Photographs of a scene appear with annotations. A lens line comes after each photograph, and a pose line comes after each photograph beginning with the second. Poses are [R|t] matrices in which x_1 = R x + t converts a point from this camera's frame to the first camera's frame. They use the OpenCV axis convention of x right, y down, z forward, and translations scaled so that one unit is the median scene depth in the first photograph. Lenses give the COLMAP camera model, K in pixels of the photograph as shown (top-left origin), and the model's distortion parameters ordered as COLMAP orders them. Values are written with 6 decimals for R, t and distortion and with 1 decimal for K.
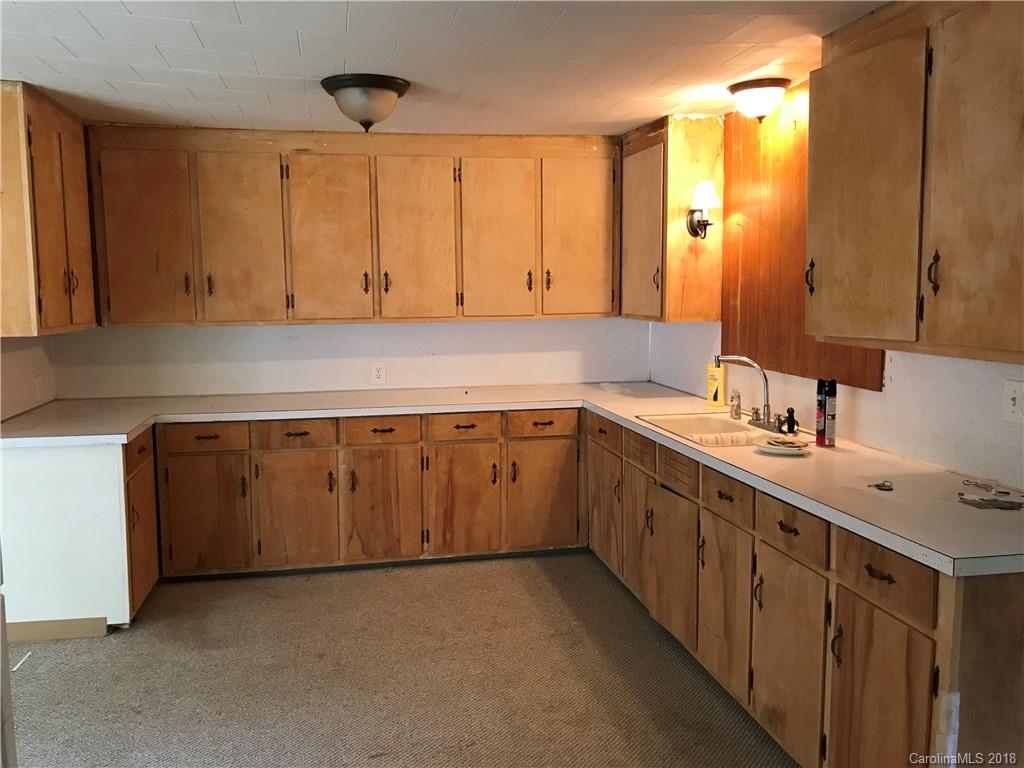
lens RADIAL K [[834.5, 0, 507.4], [0, 834.5, 359.9], [0, 0, 1]] dist [0.070493, -0.141963]
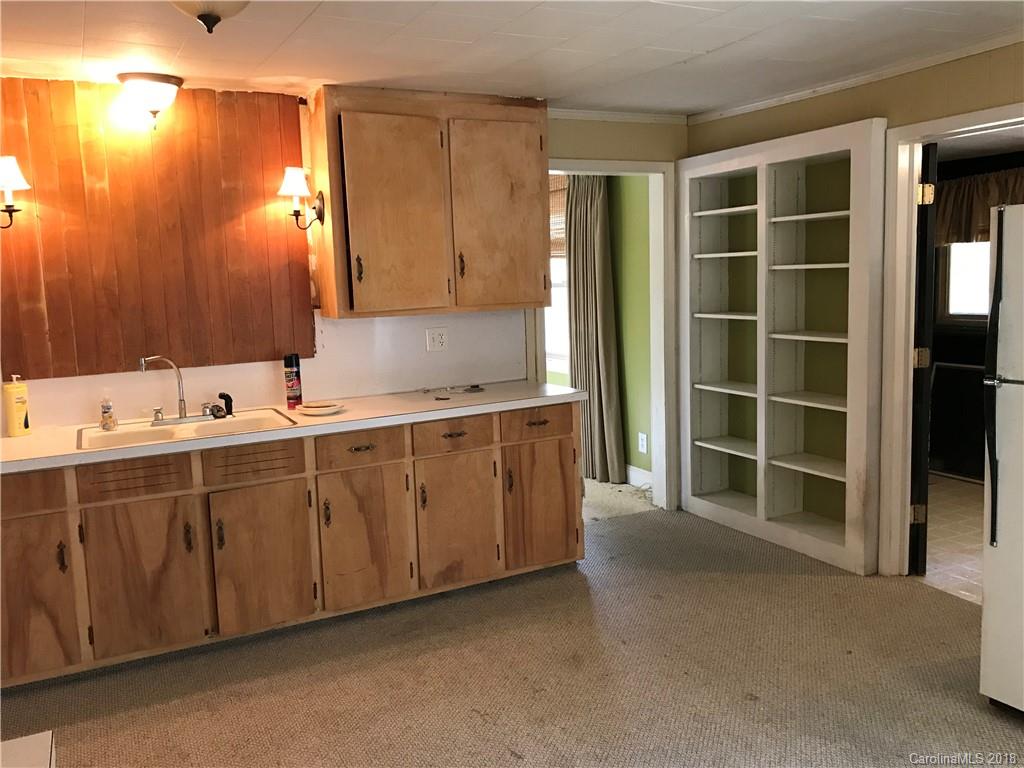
lens RADIAL K [[834.5, 0, 507.4], [0, 834.5, 359.9], [0, 0, 1]] dist [0.070493, -0.141963]
pose [[-0.263596, -0.085003, 0.960881, -0.800655], [0.121124, 0.985309, 0.120392, -0.071190], [-0.956998, 0.148121, -0.249428, 0.914194]]
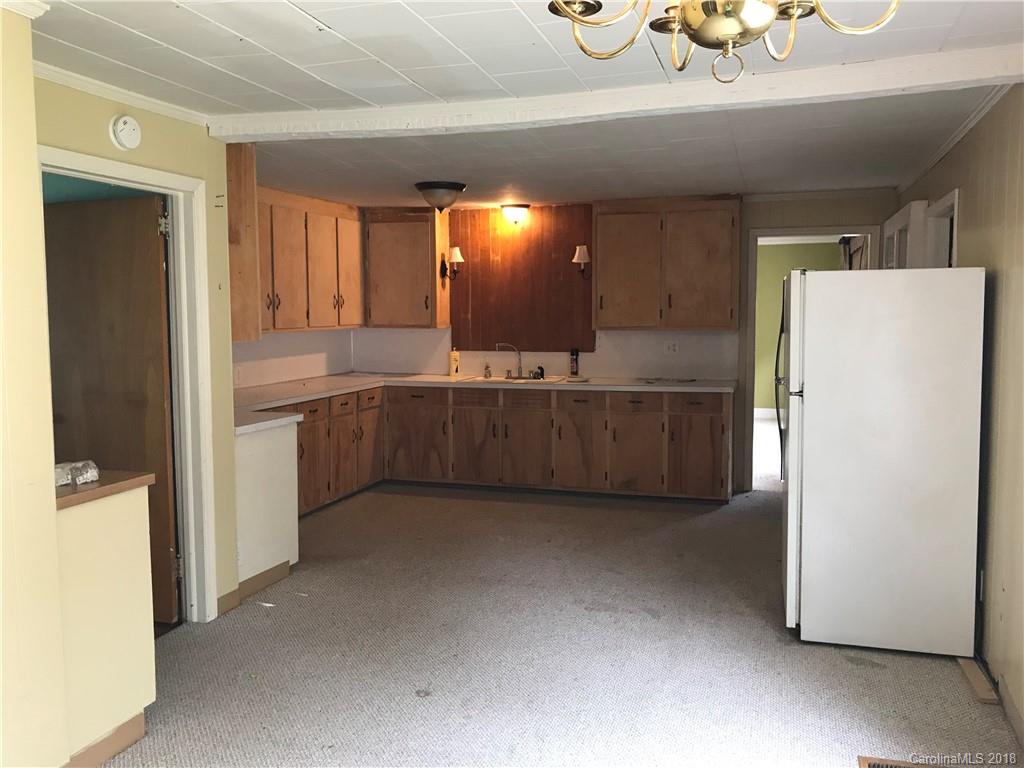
lens RADIAL K [[834.5, 0, 507.4], [0, 834.5, 359.9], [0, 0, 1]] dist [0.070493, -0.141963]
pose [[0.496459, -0.045883, 0.866846, -1.460192], [0.076210, 0.997050, 0.009128, 0.016765], [-0.864708, 0.061531, 0.498492, 0.059501]]
